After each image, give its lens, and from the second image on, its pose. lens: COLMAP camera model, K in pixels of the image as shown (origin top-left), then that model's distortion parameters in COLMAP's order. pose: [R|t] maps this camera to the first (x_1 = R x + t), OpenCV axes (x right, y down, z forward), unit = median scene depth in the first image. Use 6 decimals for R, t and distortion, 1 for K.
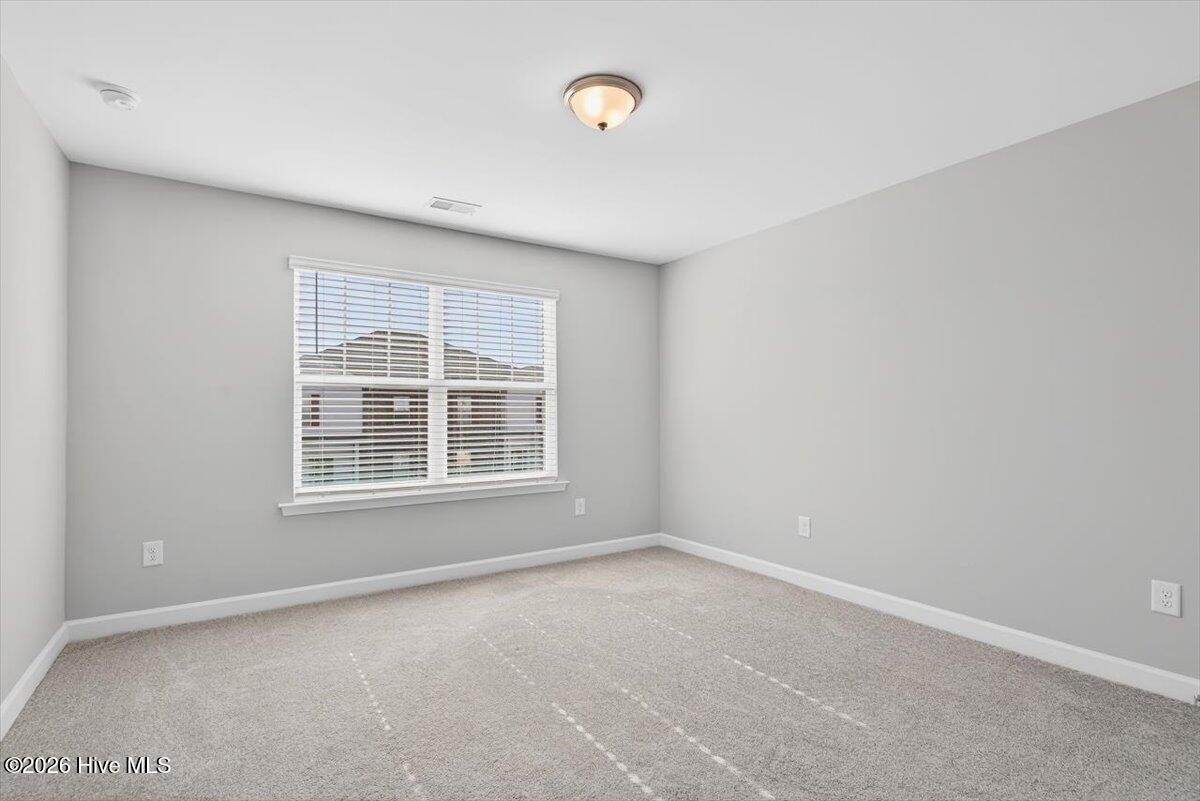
lens RADIAL K [[572.4, 0, 599.1], [0, 572.4, 392.3], [0, 0, 1]] dist [0.002062, -0.000297]
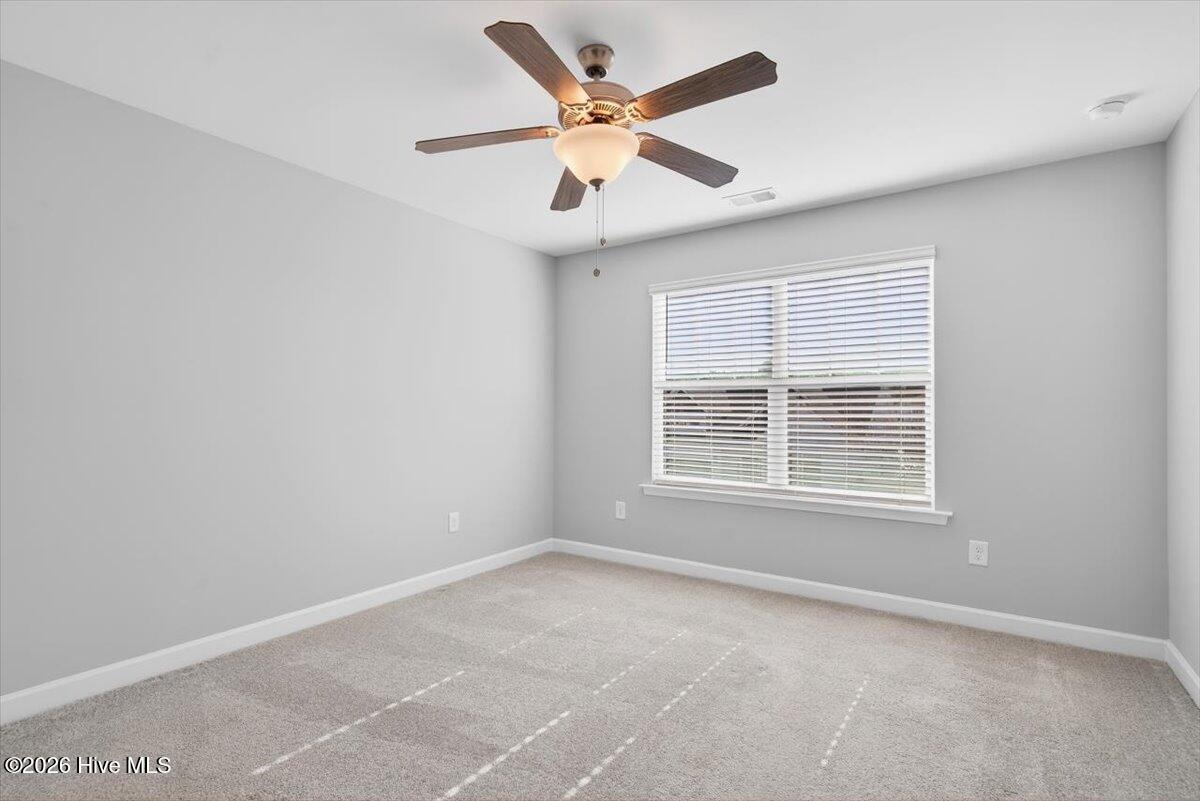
lens RADIAL K [[611.6, 0, 599.7], [0, 611.6, 412.1], [0, 0, 1]] dist [-0.001319, -0.000441]
pose [[0.349848, 0.000920, -0.936806, 0.565412], [0.026991, 0.999574, 0.011062, 0.013849], [0.936418, -0.029156, 0.349674, 0.375477]]
